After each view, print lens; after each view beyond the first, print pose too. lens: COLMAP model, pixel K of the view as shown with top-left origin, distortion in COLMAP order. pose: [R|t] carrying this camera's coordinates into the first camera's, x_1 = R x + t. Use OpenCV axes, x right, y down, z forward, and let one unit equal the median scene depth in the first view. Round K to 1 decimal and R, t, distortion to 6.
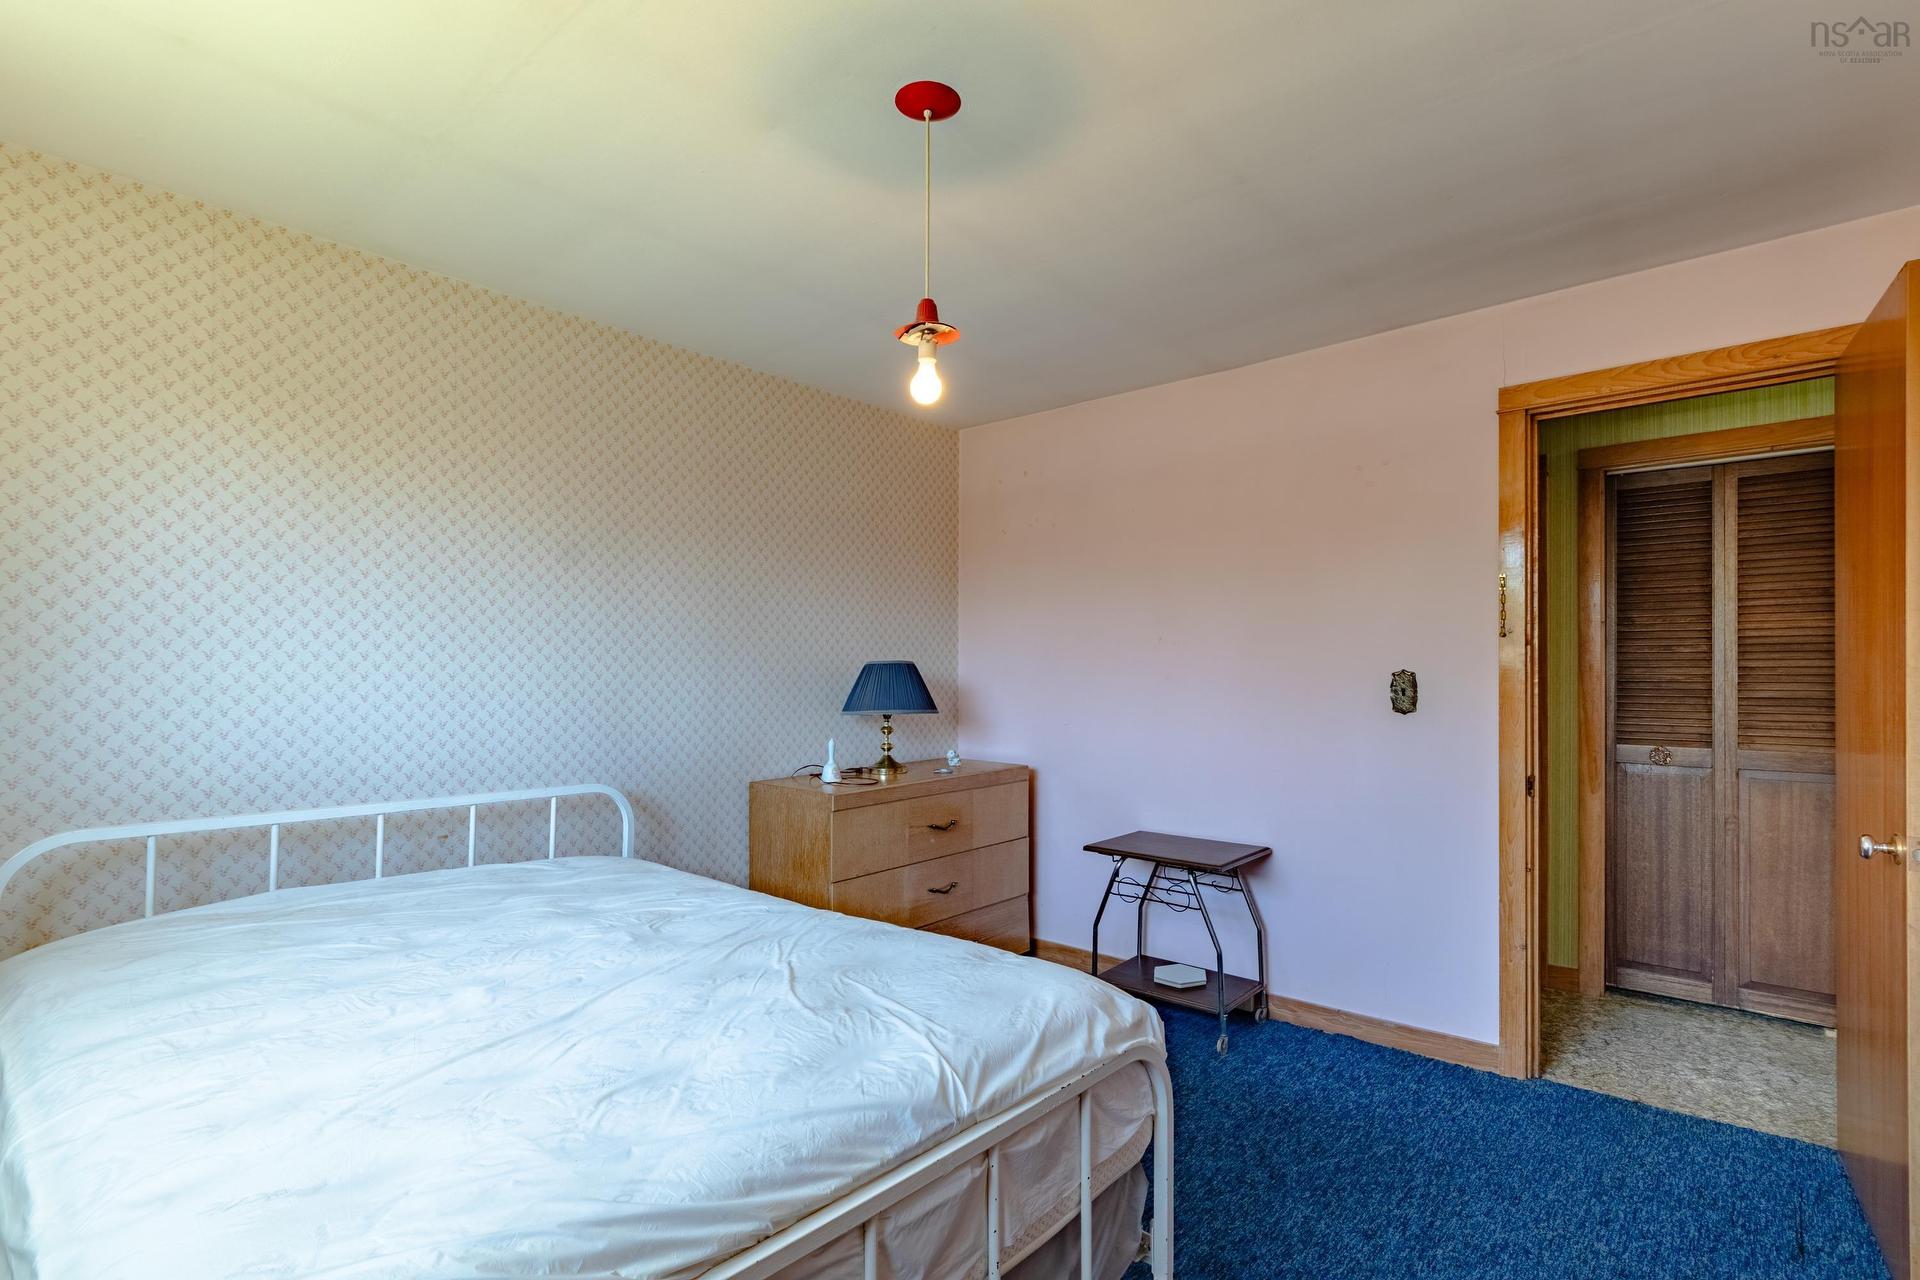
lens RADIAL K [[893.2, 0, 983.2], [0, 893.2, 622.2], [0, 0, 1]] dist [-0.002311, 0.000744]
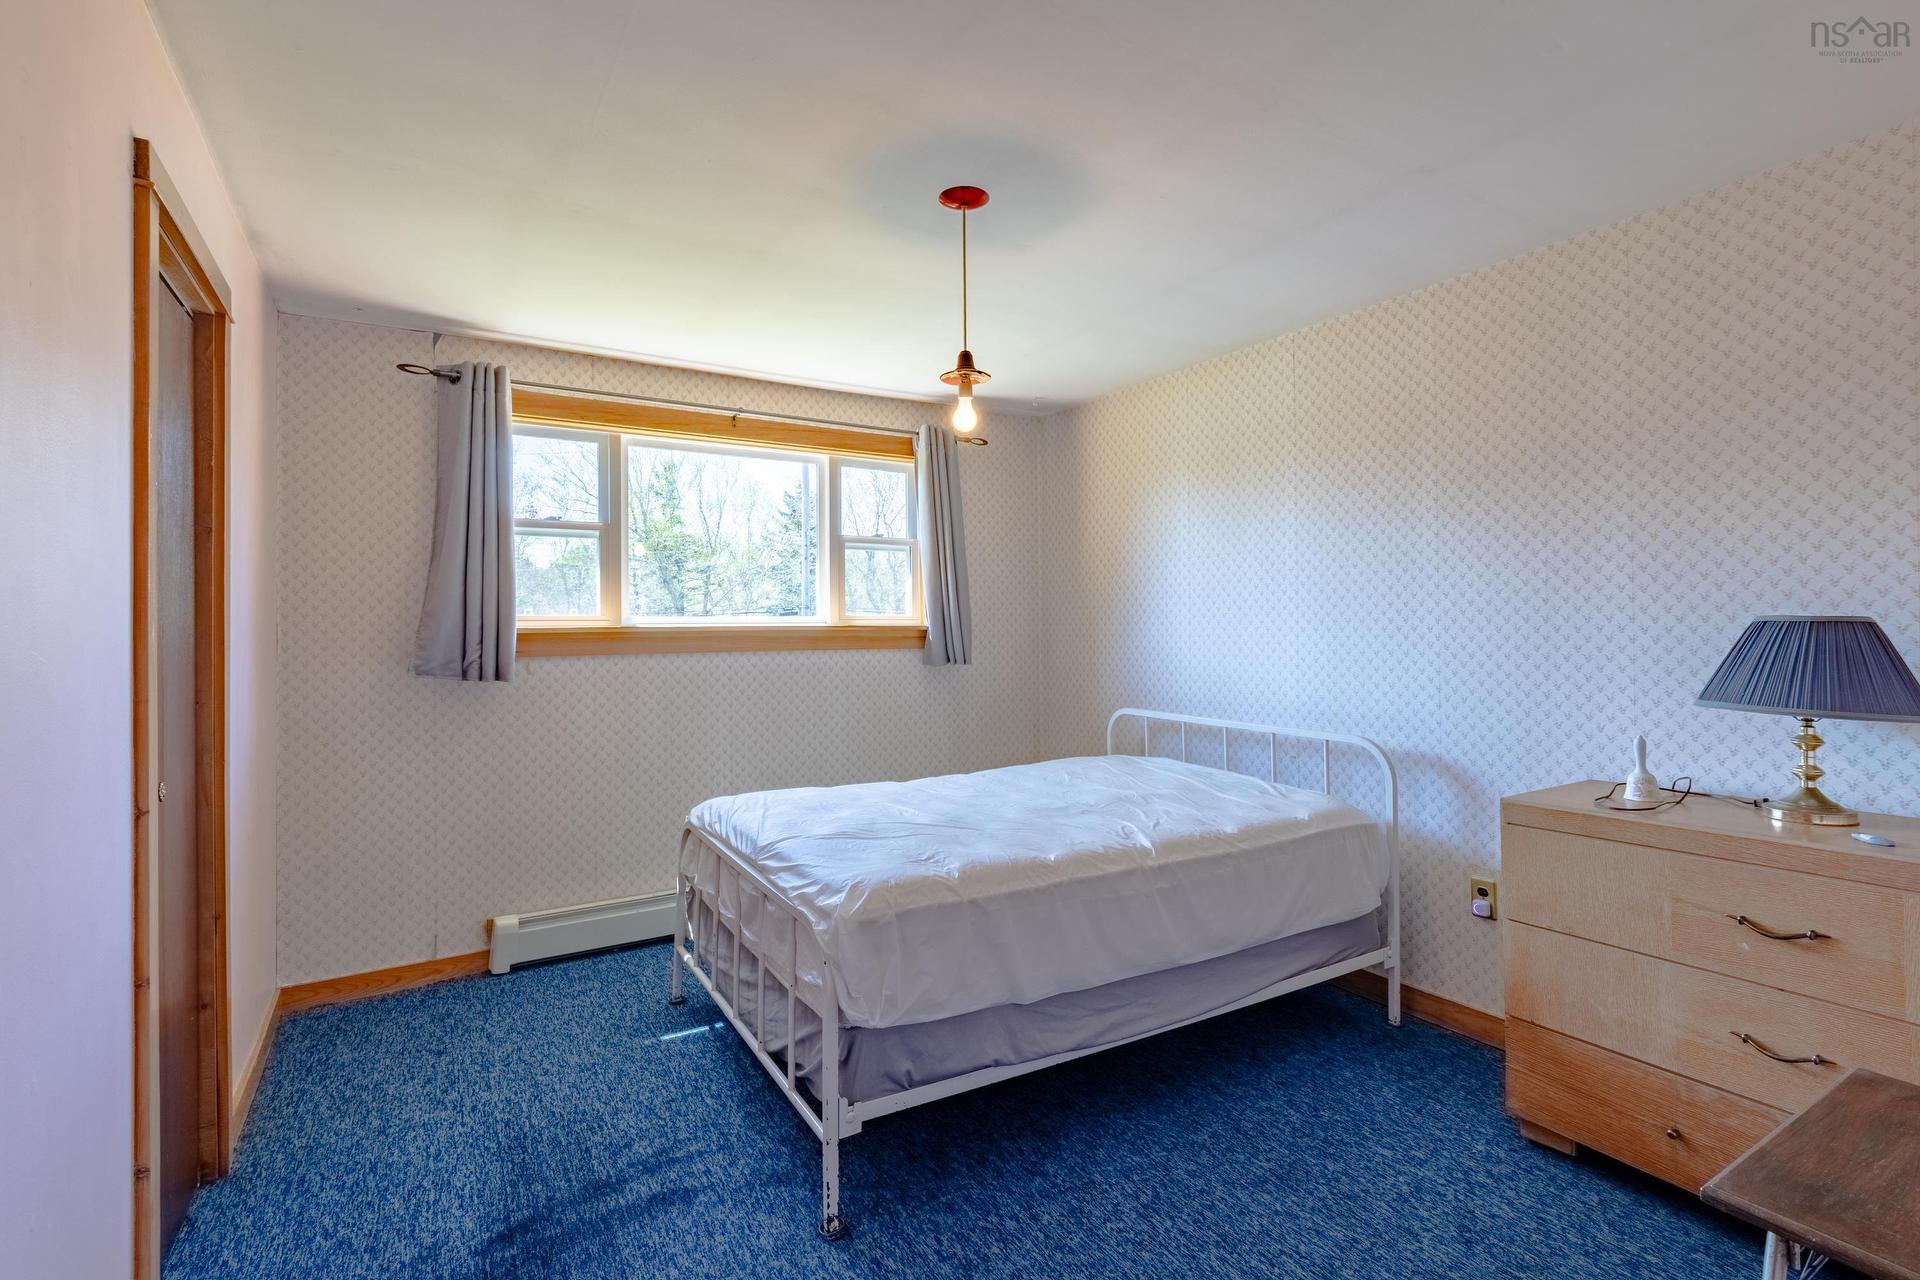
lens RADIAL K [[893.2, 0, 983.2], [0, 893.2, 622.2], [0, 0, 1]] dist [-0.002311, 0.000744]
pose [[-0.274038, -0.010610, -0.961660, 0.713479], [0.043557, 0.998776, -0.023431, 0.049810], [0.960732, -0.048308, -0.273240, 0.859424]]
